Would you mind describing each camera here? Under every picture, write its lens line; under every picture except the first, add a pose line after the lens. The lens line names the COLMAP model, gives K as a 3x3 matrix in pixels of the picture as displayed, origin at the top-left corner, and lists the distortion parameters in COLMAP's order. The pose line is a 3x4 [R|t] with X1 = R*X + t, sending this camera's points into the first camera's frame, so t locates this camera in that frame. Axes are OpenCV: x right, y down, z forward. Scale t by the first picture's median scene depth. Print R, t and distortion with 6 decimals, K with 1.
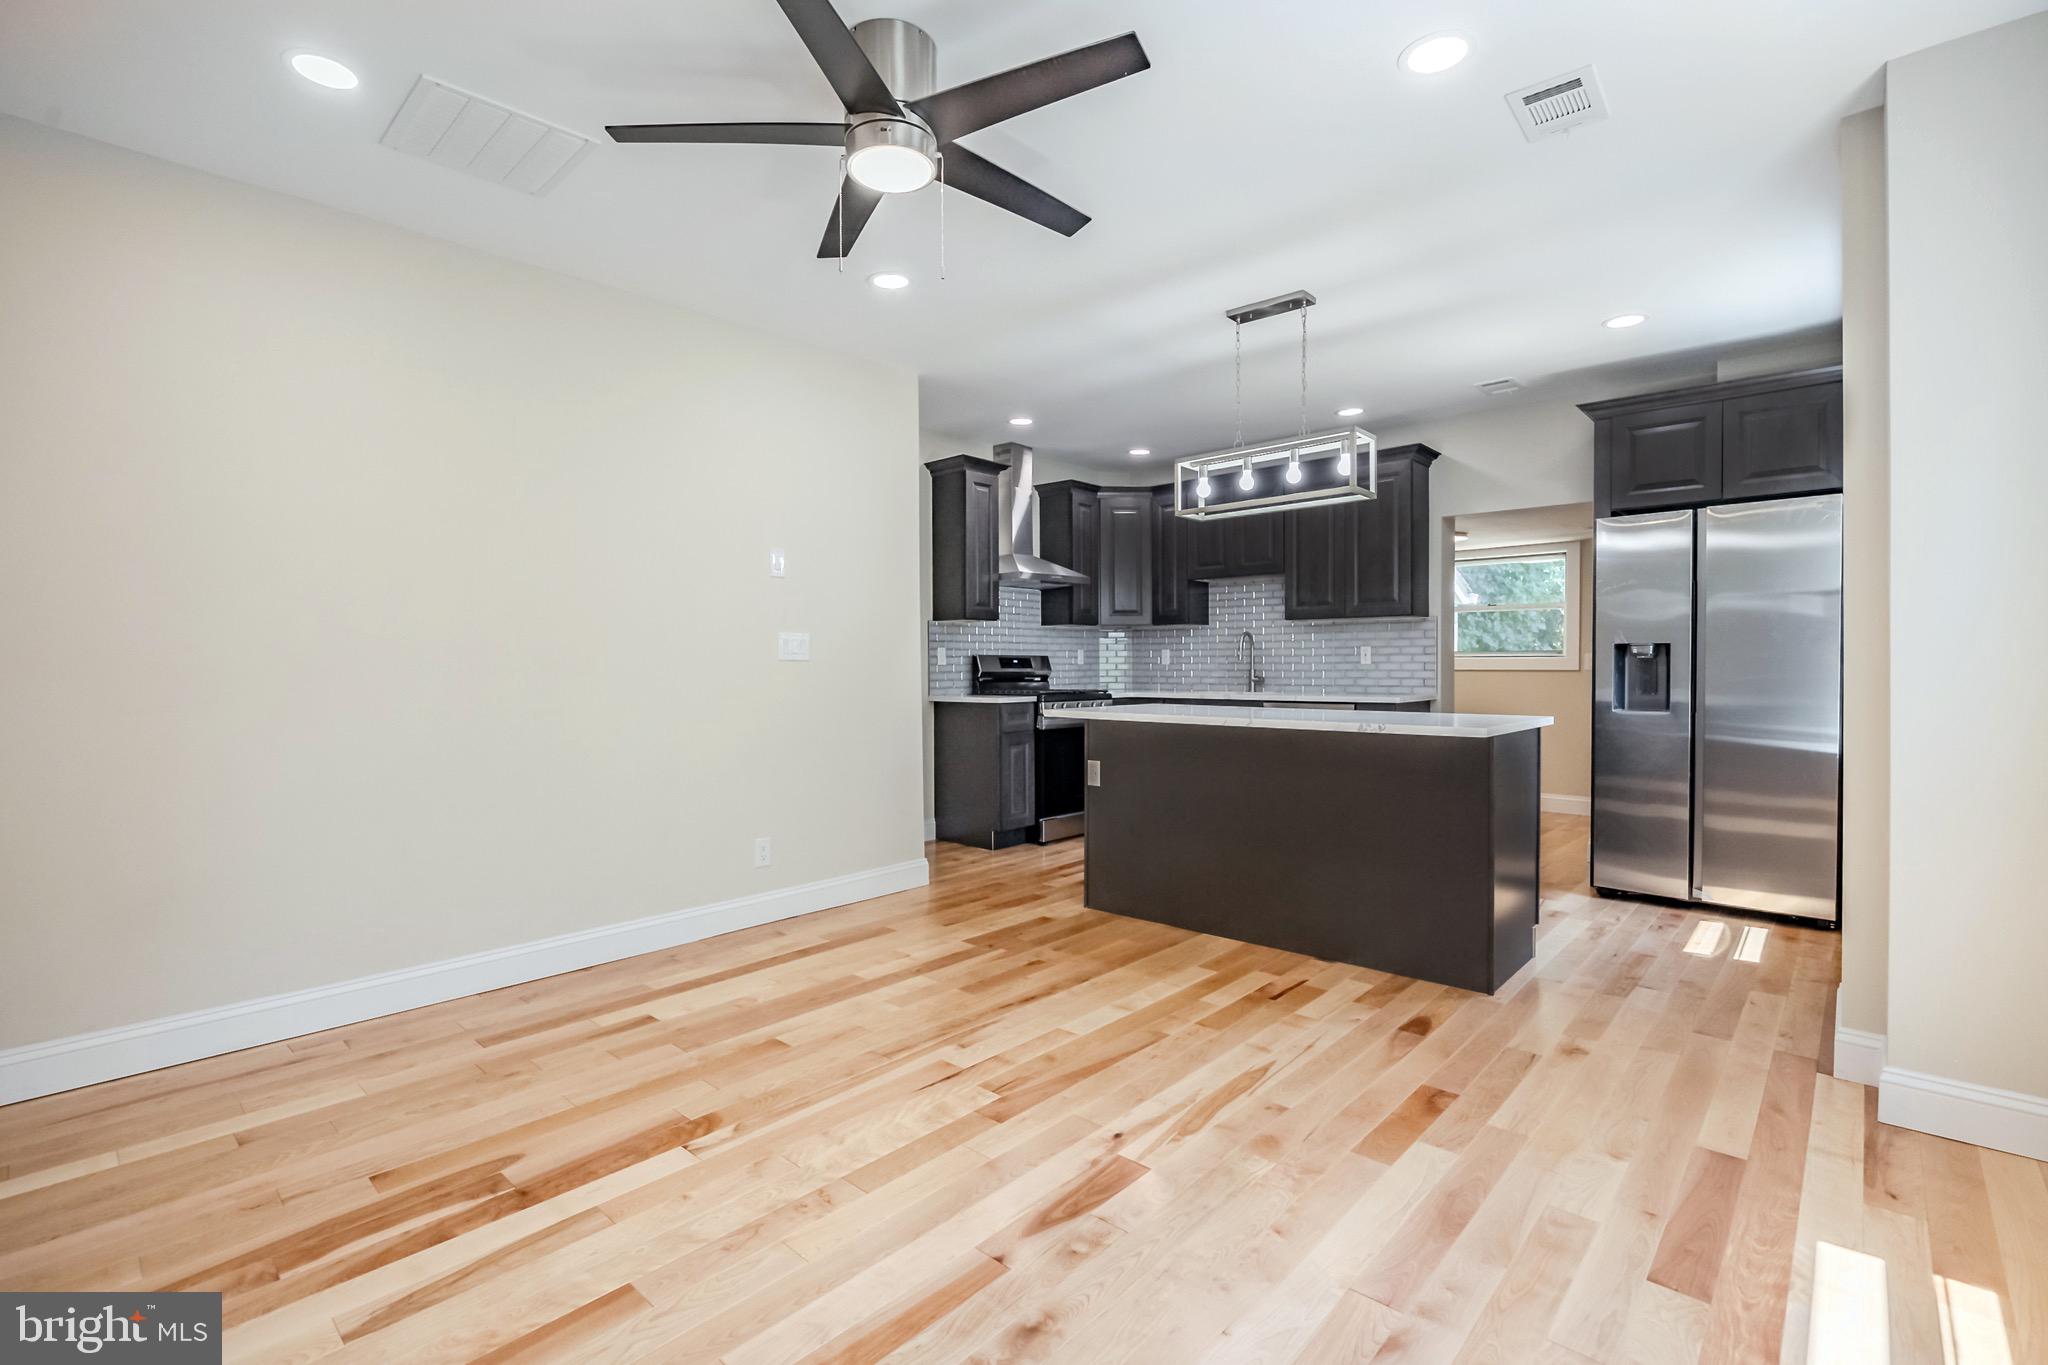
lens RADIAL K [[942.8, 0, 1007.5], [0, 942.8, 678.0], [0, 0, 1]] dist [-0.012947, 0.002982]
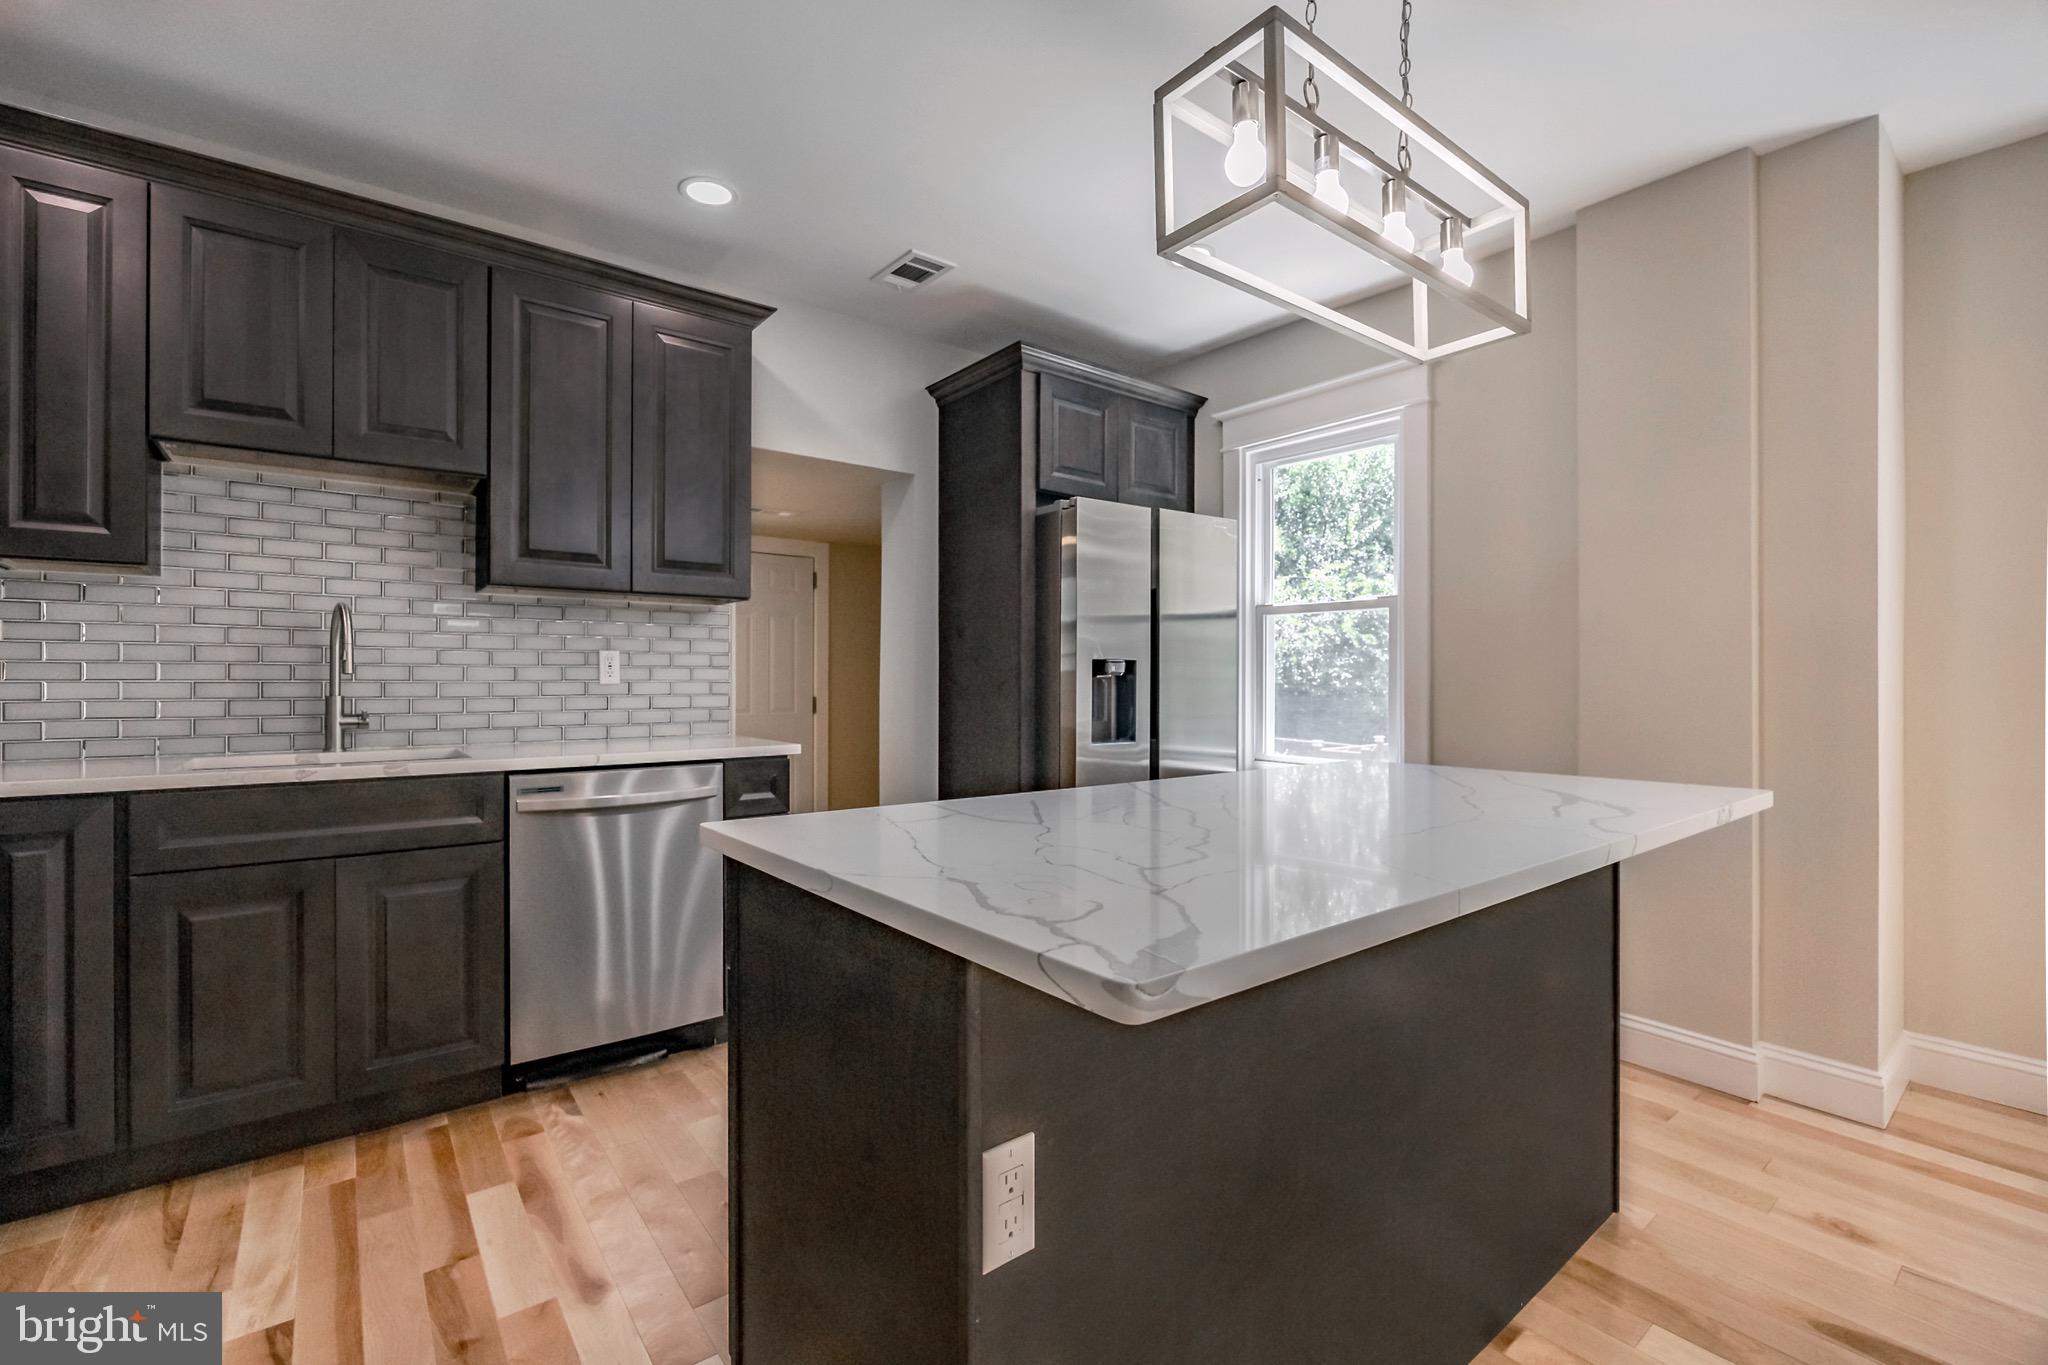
lens RADIAL K [[899.6, 0, 971.2], [0, 899.6, 673.1], [0, 0, 1]] dist [-0.007999, 0.001381]
pose [[0.181085, 0.011462, 0.983401, -0.097015], [0.012159, 0.999830, -0.013893, -0.013718], [-0.983392, 0.014473, 0.180915, 0.861754]]
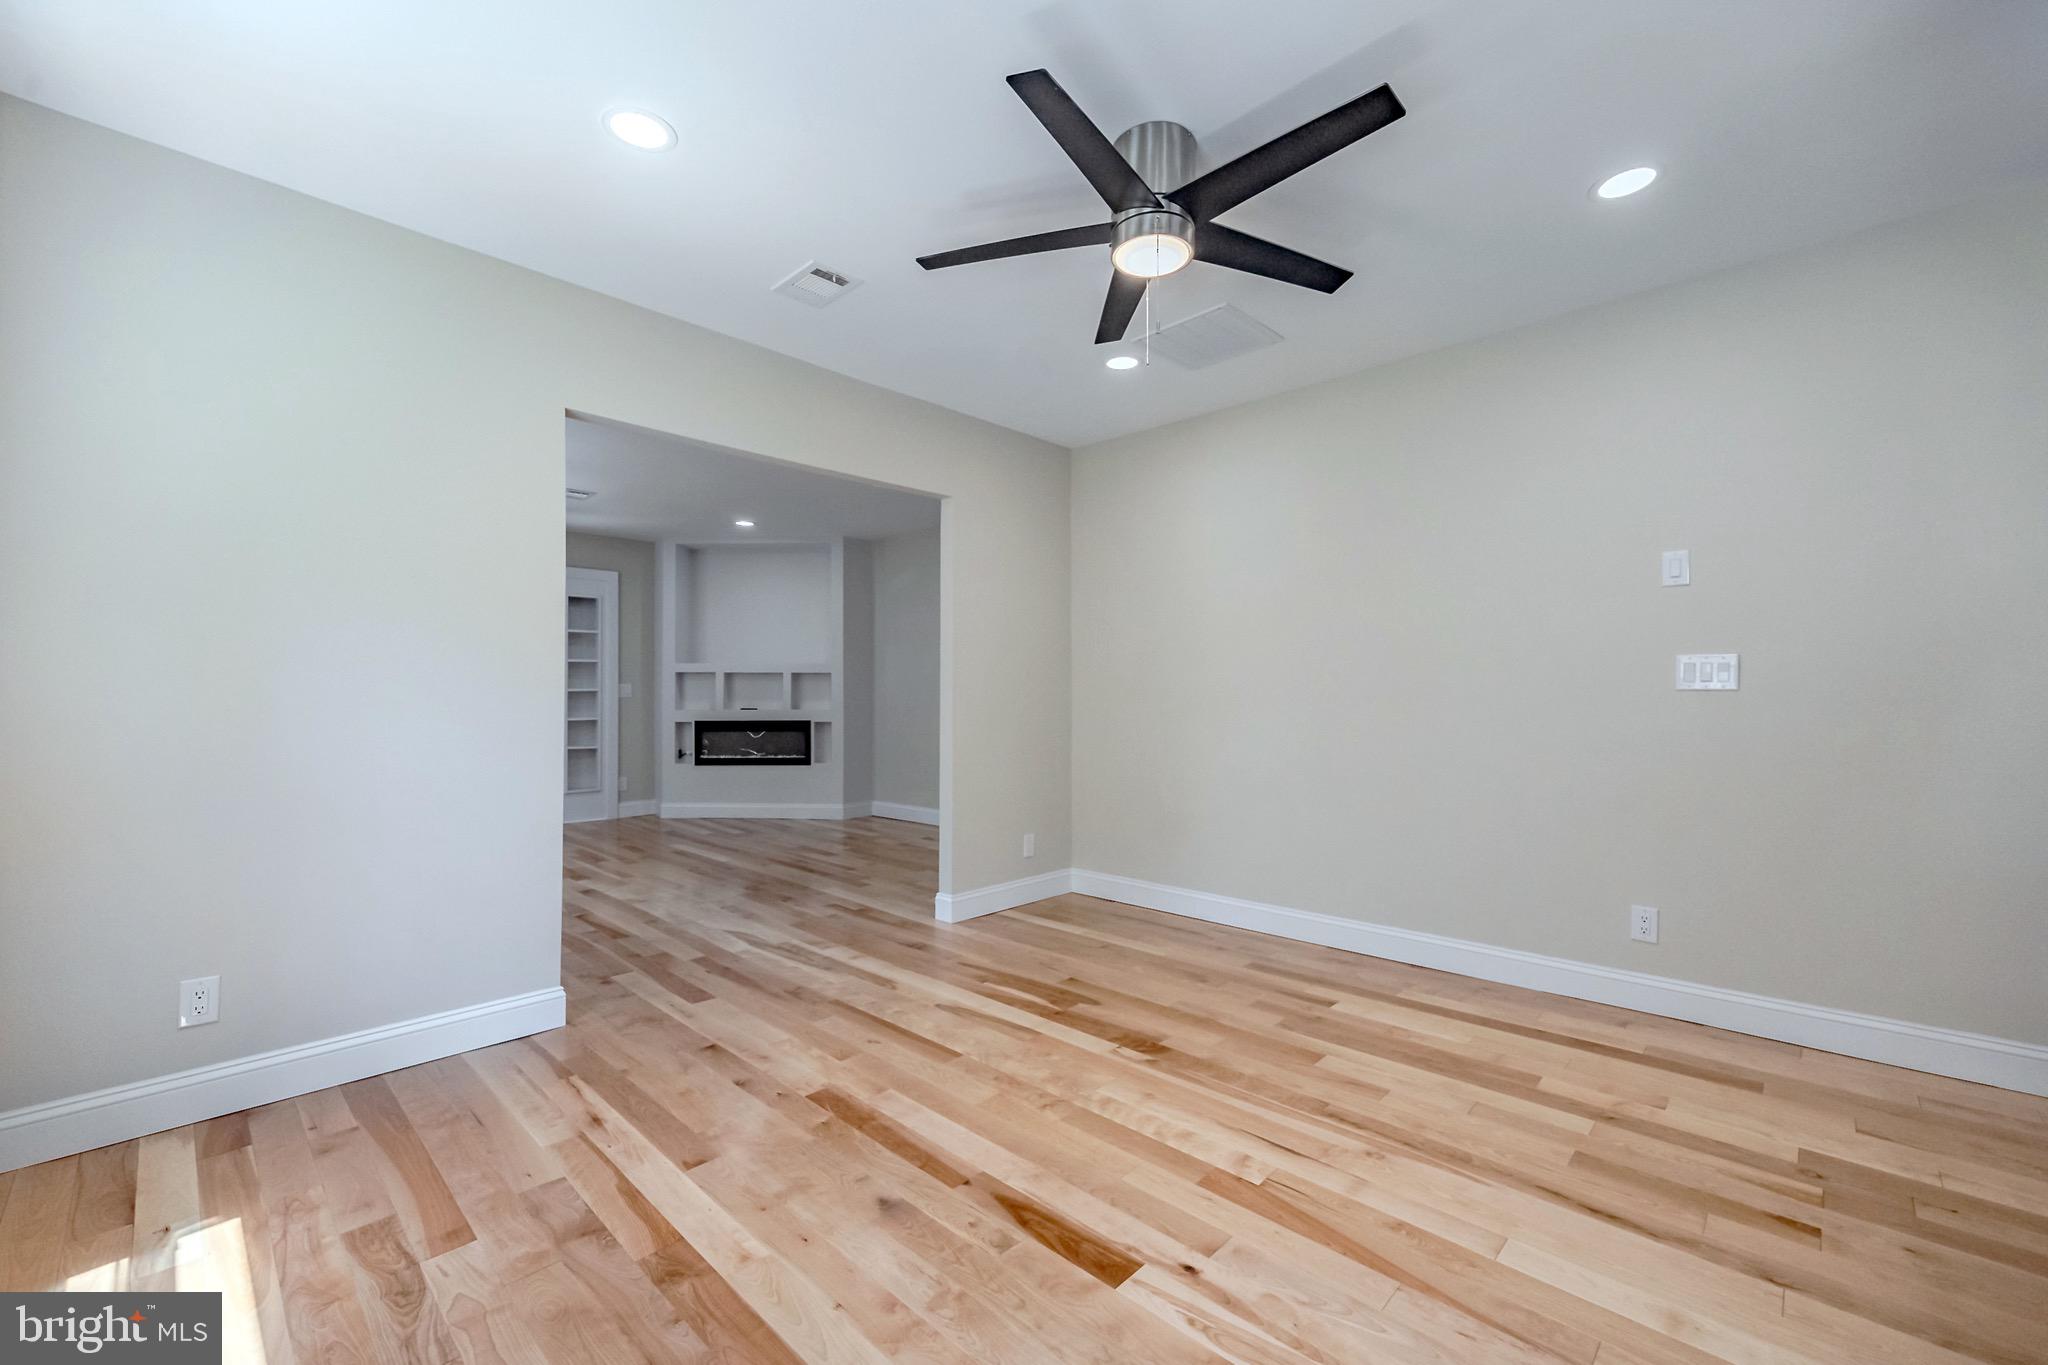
lens RADIAL K [[797.9, 0, 1021.6], [0, 797.9, 693.6], [0, 0, 1]] dist [0.008172, -0.000893]
pose [[-0.012373, -0.002560, -0.999920, 0.378845], [-0.013800, 0.999902, -0.002389, -0.005266], [0.999828, 0.013770, -0.012407, 0.396723]]
